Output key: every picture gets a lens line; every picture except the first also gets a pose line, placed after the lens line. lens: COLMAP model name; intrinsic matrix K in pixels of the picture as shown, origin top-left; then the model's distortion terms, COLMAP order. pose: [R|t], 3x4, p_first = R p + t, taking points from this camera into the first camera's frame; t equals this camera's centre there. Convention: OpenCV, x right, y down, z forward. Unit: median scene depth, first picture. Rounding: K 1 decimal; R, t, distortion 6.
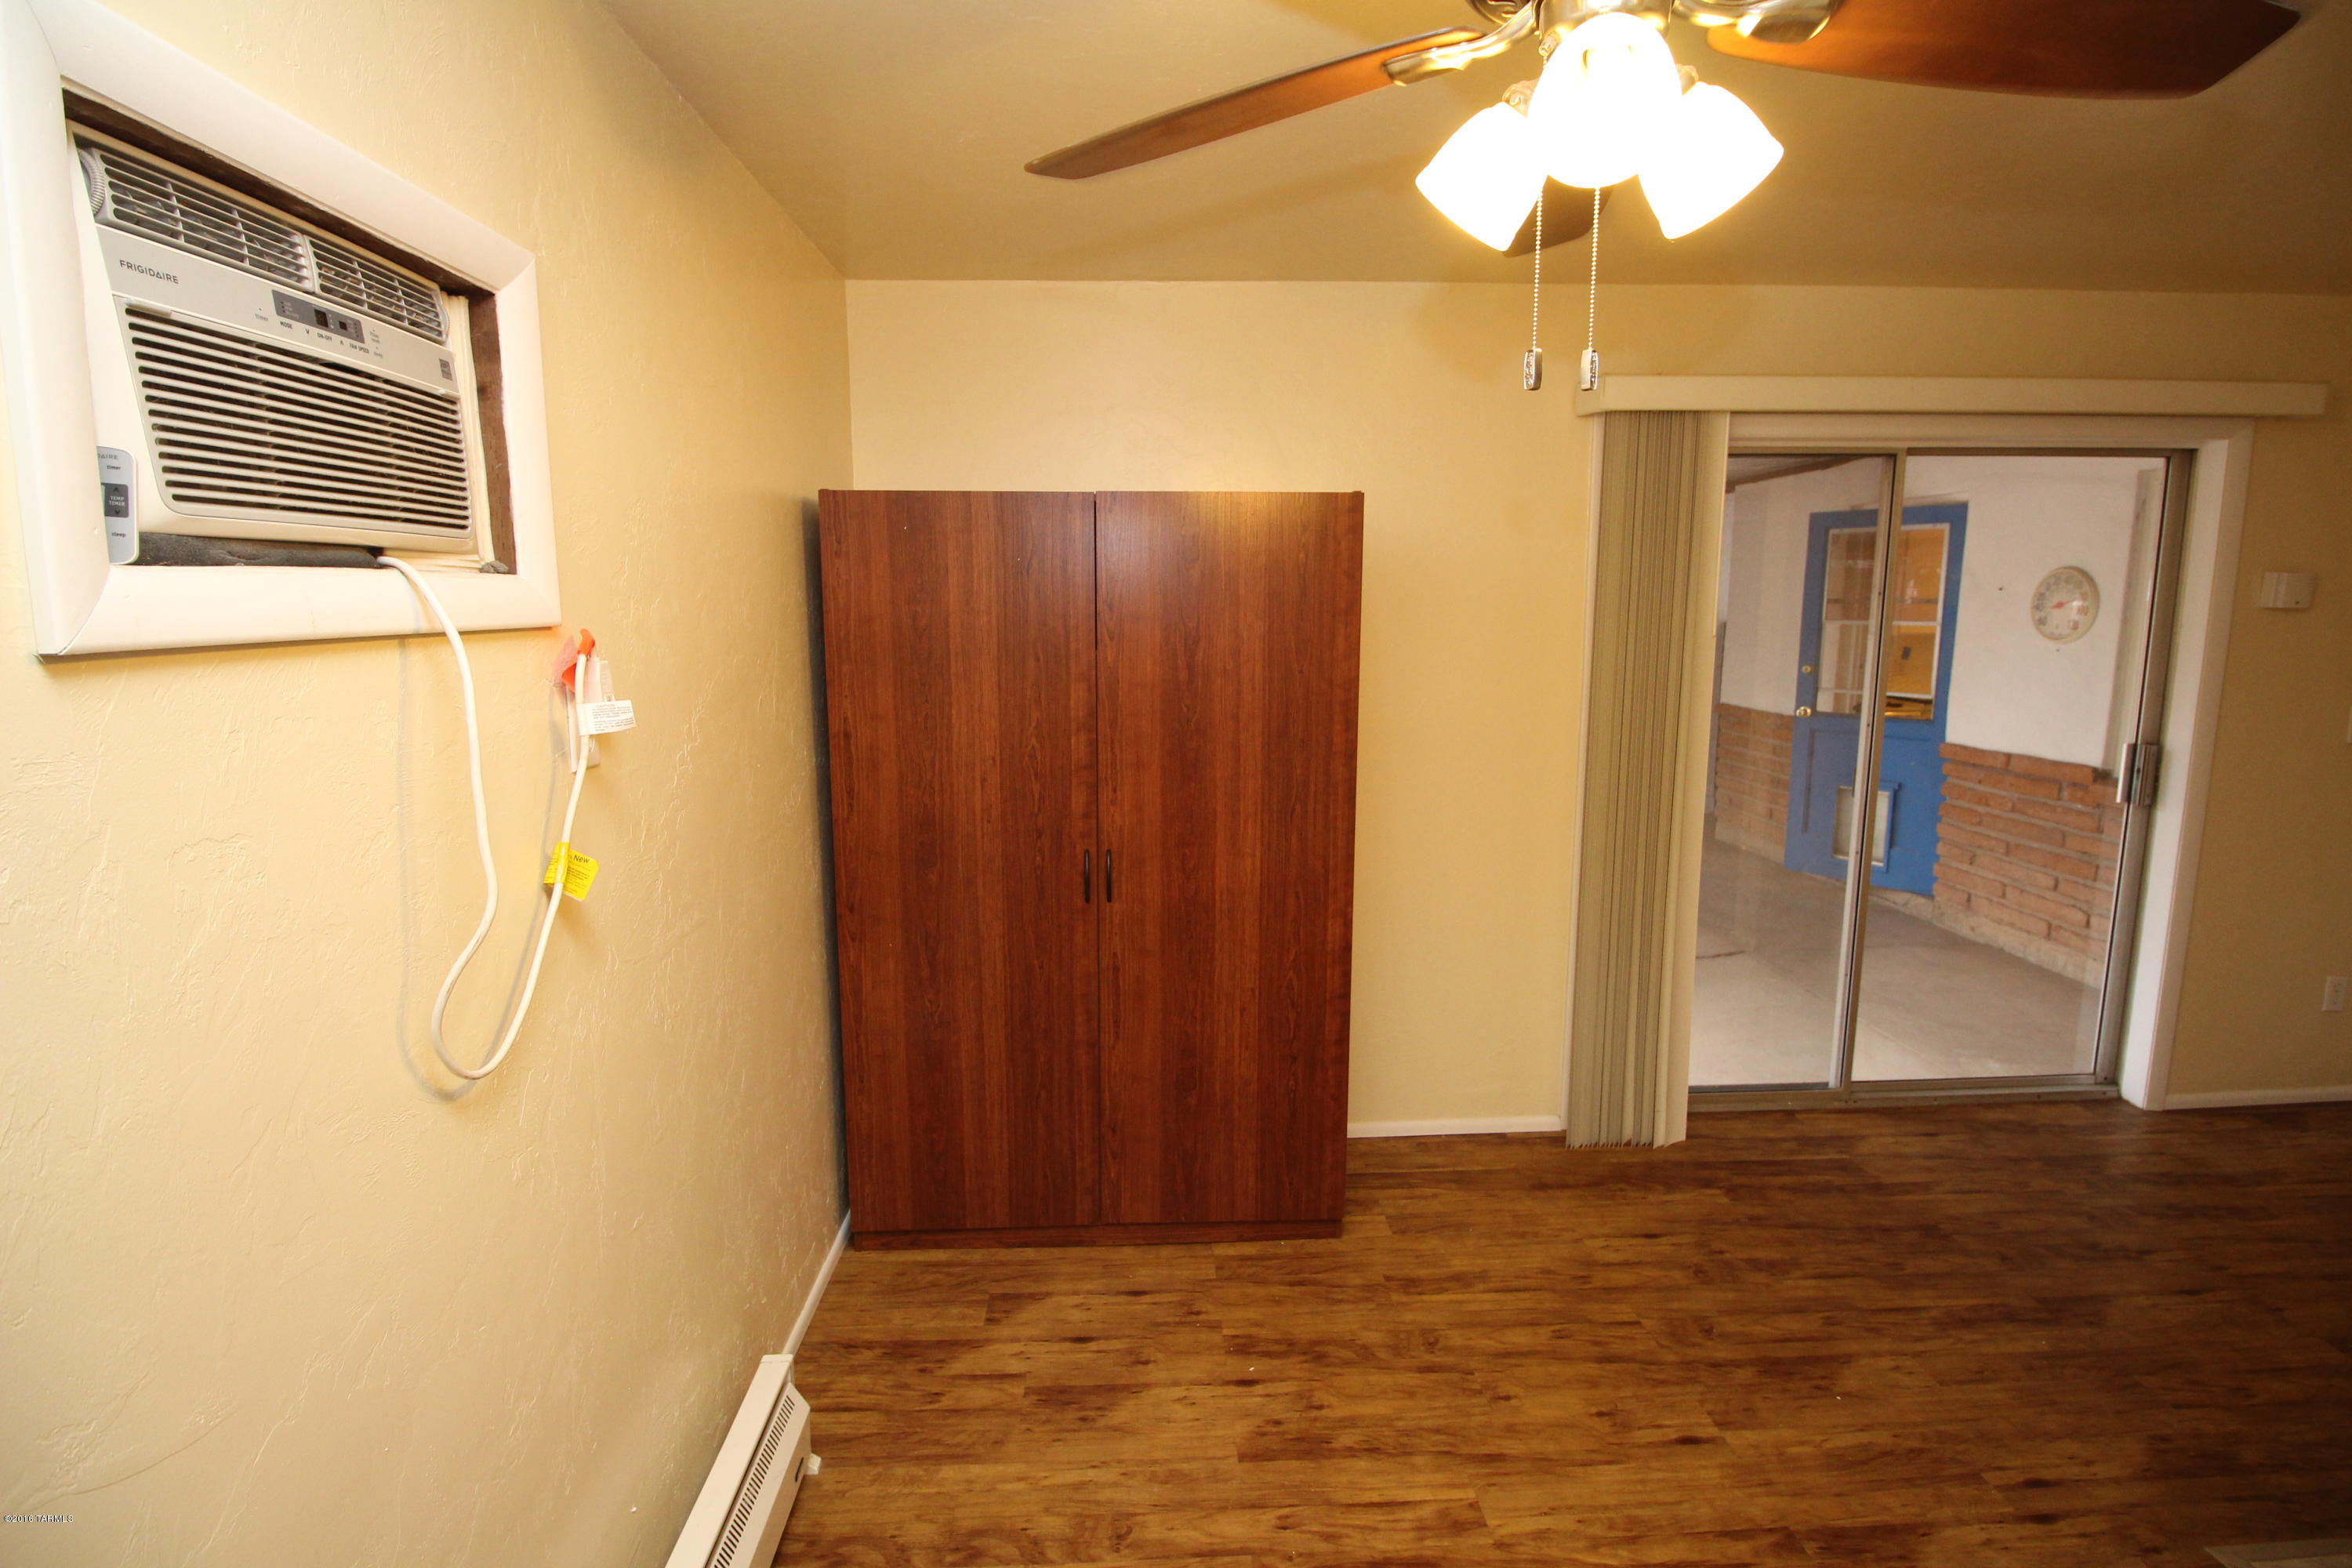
lens RADIAL K [[1115.1, 0, 1174.1], [0, 1115.1, 739.6], [0, 0, 1]] dist [-0.000230, 0.000004]
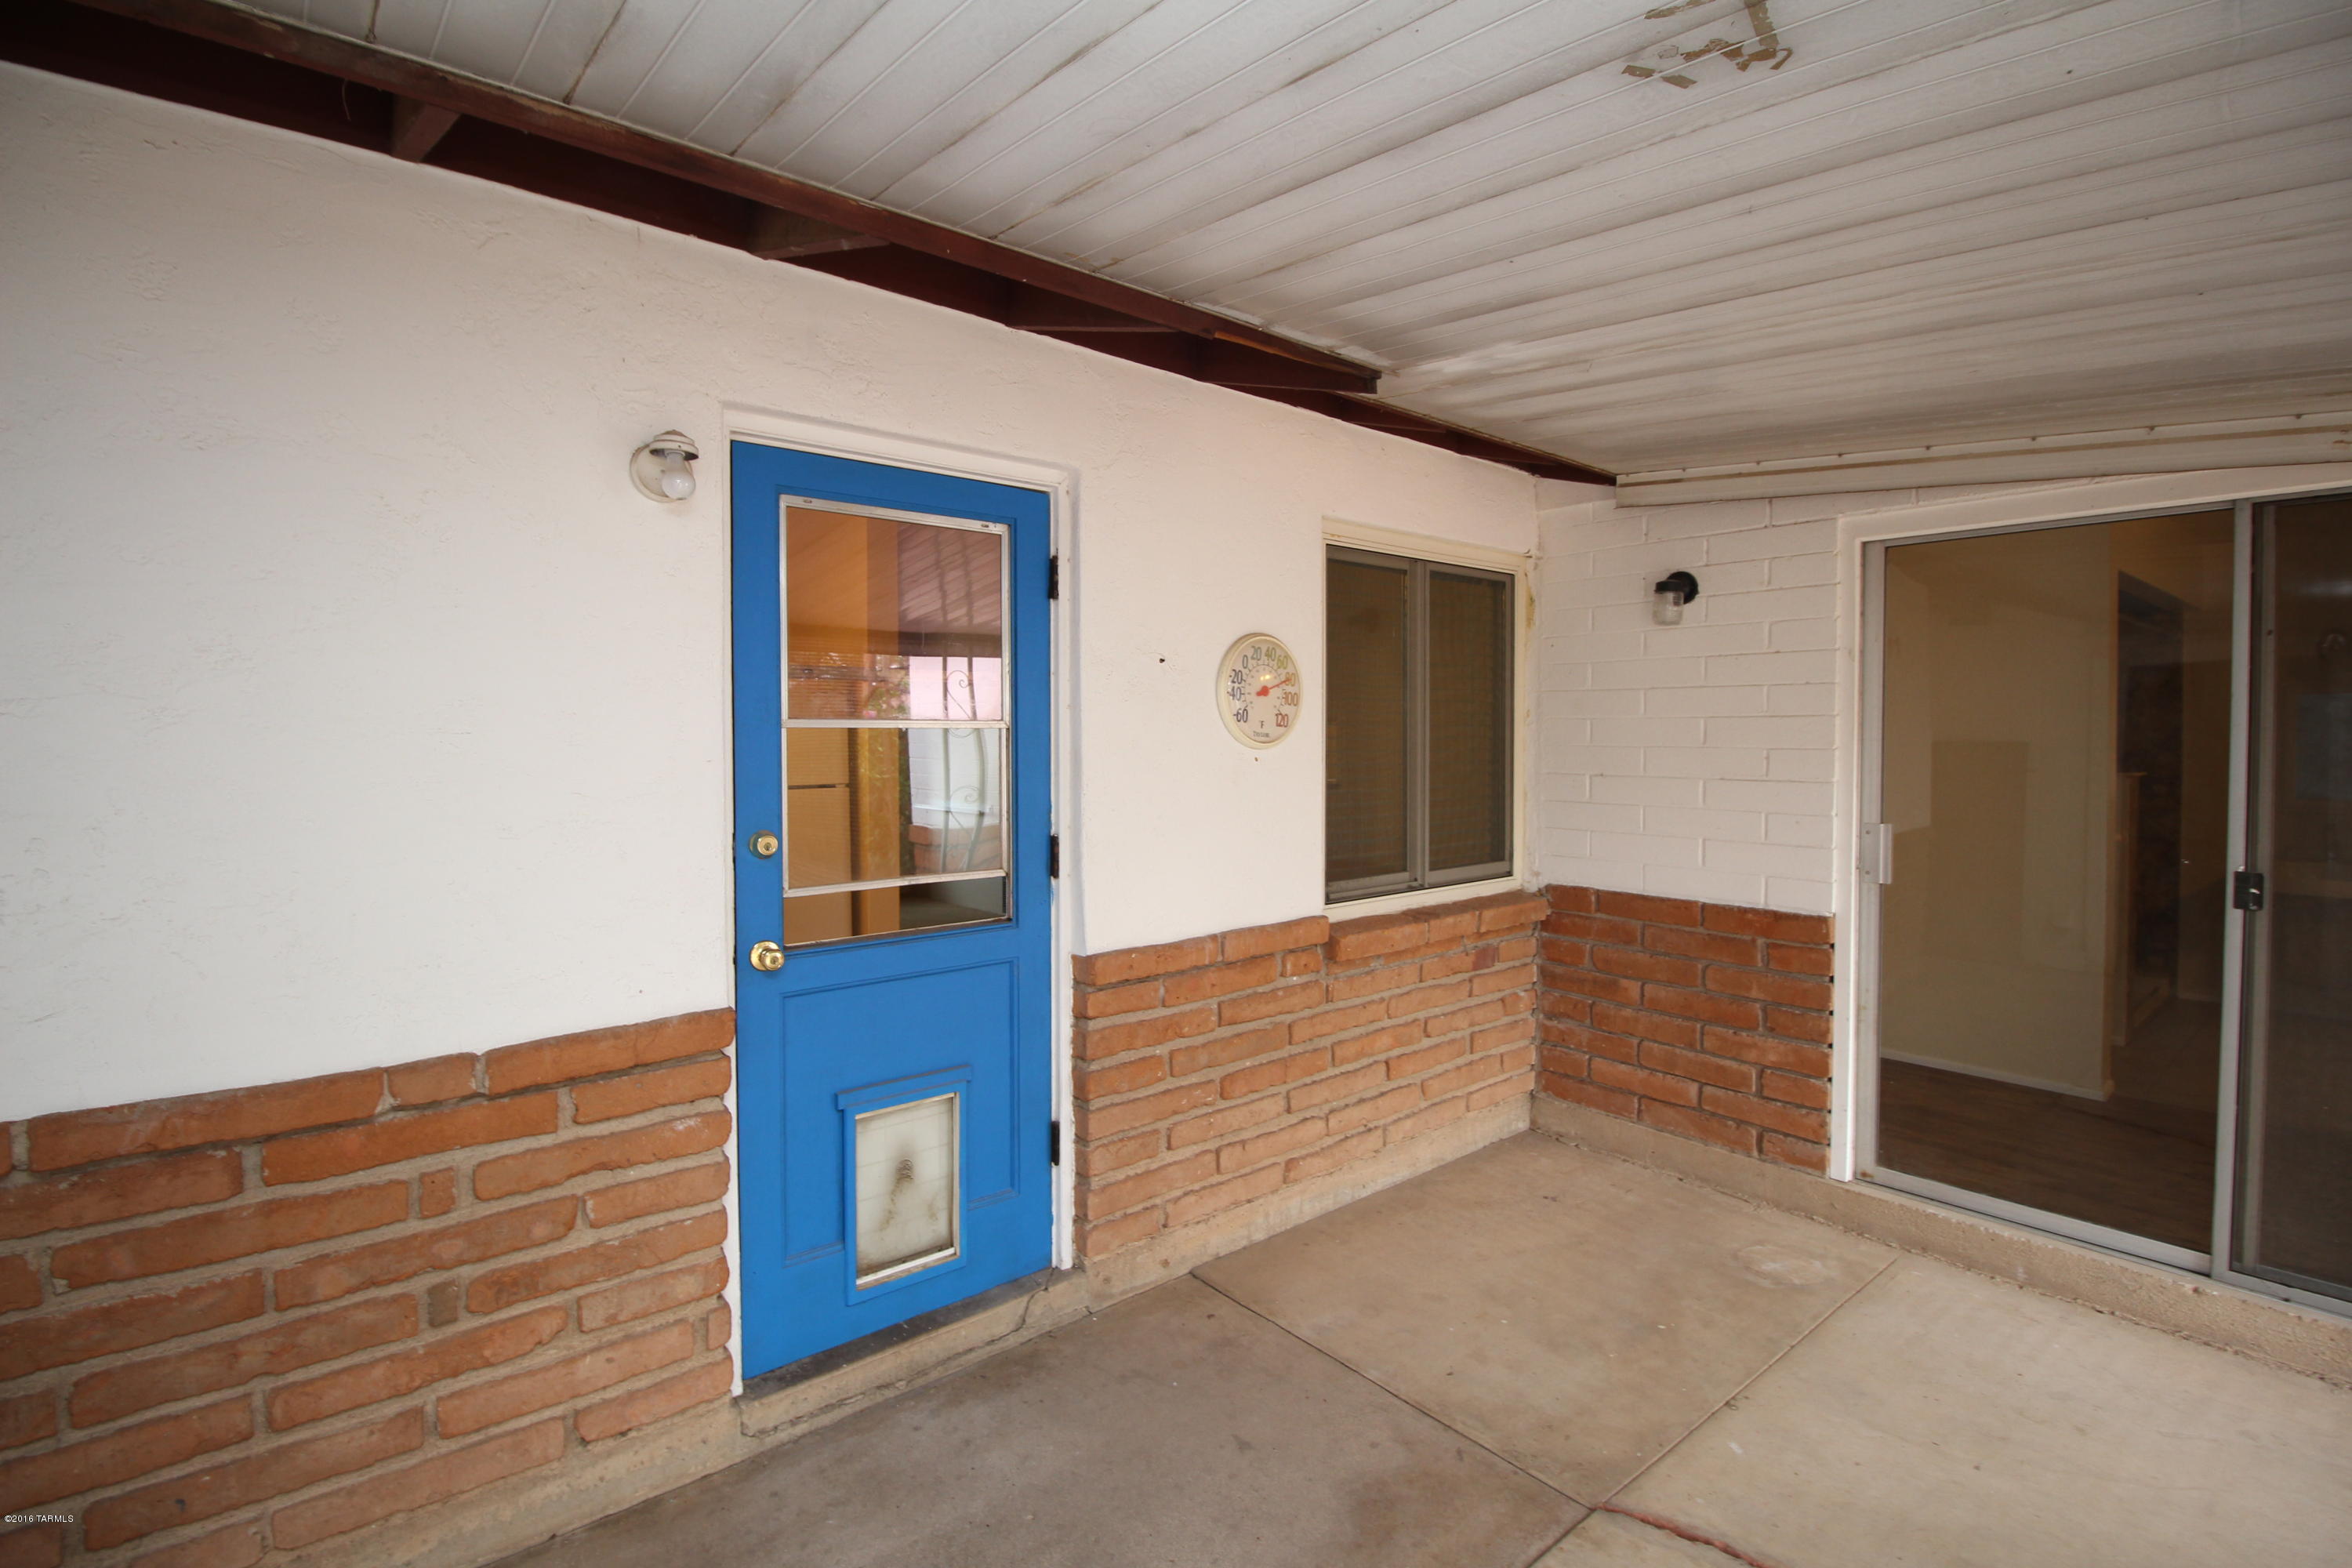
lens RADIAL K [[1115.1, 0, 1174.1], [0, 1115.1, 739.6], [0, 0, 1]] dist [-0.000230, 0.000004]
pose [[-0.579801, -0.001363, 0.814757, 0.277226], [0.113146, 0.990174, 0.082174, -0.147954], [-0.806863, 0.139831, -0.573950, 1.386794]]
